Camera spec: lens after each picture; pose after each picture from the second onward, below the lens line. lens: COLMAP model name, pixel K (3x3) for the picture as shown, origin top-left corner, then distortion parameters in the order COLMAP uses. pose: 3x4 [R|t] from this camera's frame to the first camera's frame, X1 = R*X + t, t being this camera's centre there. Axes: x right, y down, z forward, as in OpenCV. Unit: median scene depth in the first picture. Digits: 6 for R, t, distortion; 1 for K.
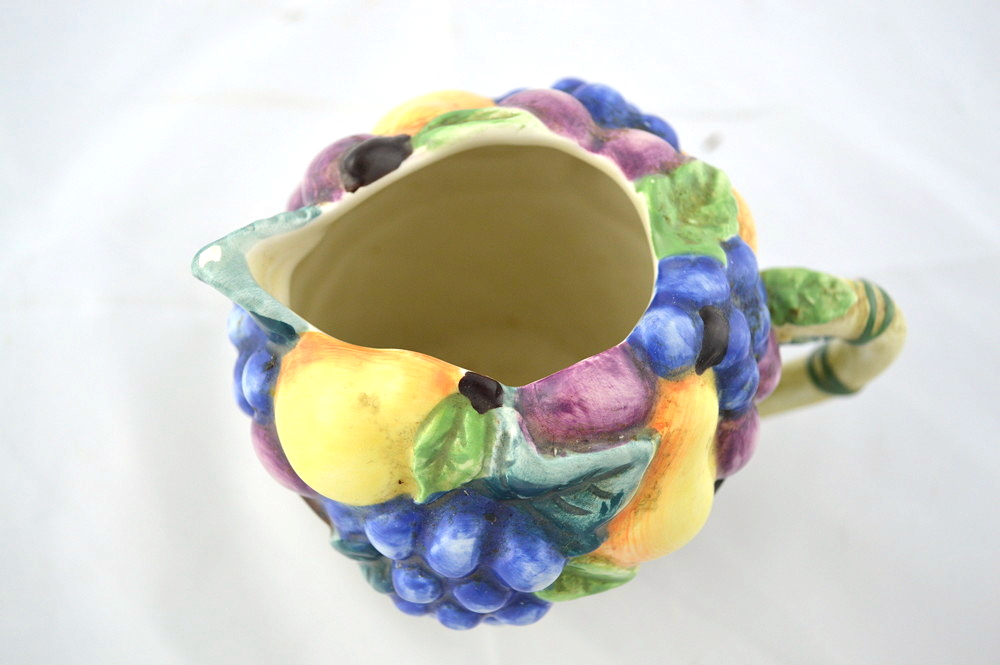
lens RADIAL K [[1024.3, 0, 498.0], [0, 1024.3, 332.6], [0, 0, 1]] dist [-0.027741, 0.000000]
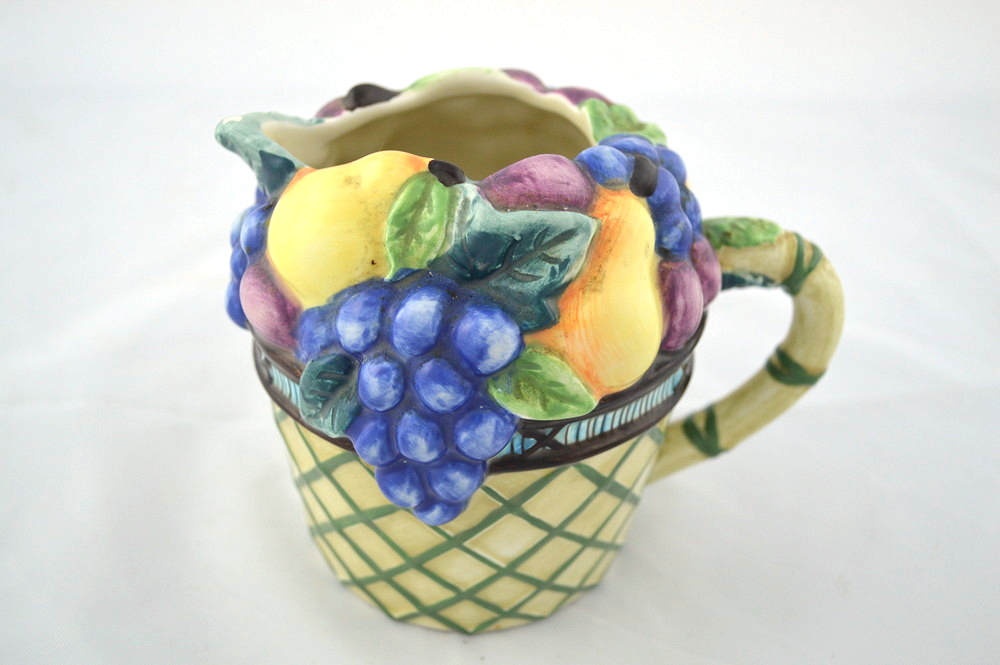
lens RADIAL K [[1214.5, 0, 501.9], [0, 1214.5, 332.3], [0, 0, 1]] dist [0.015112, 0.000000]
pose [[0.999927, 0.007439, -0.009556, 0.060568], [-0.011605, 0.814097, -0.580613, 0.998177], [0.003461, 0.580681, 0.814124, -0.045664]]
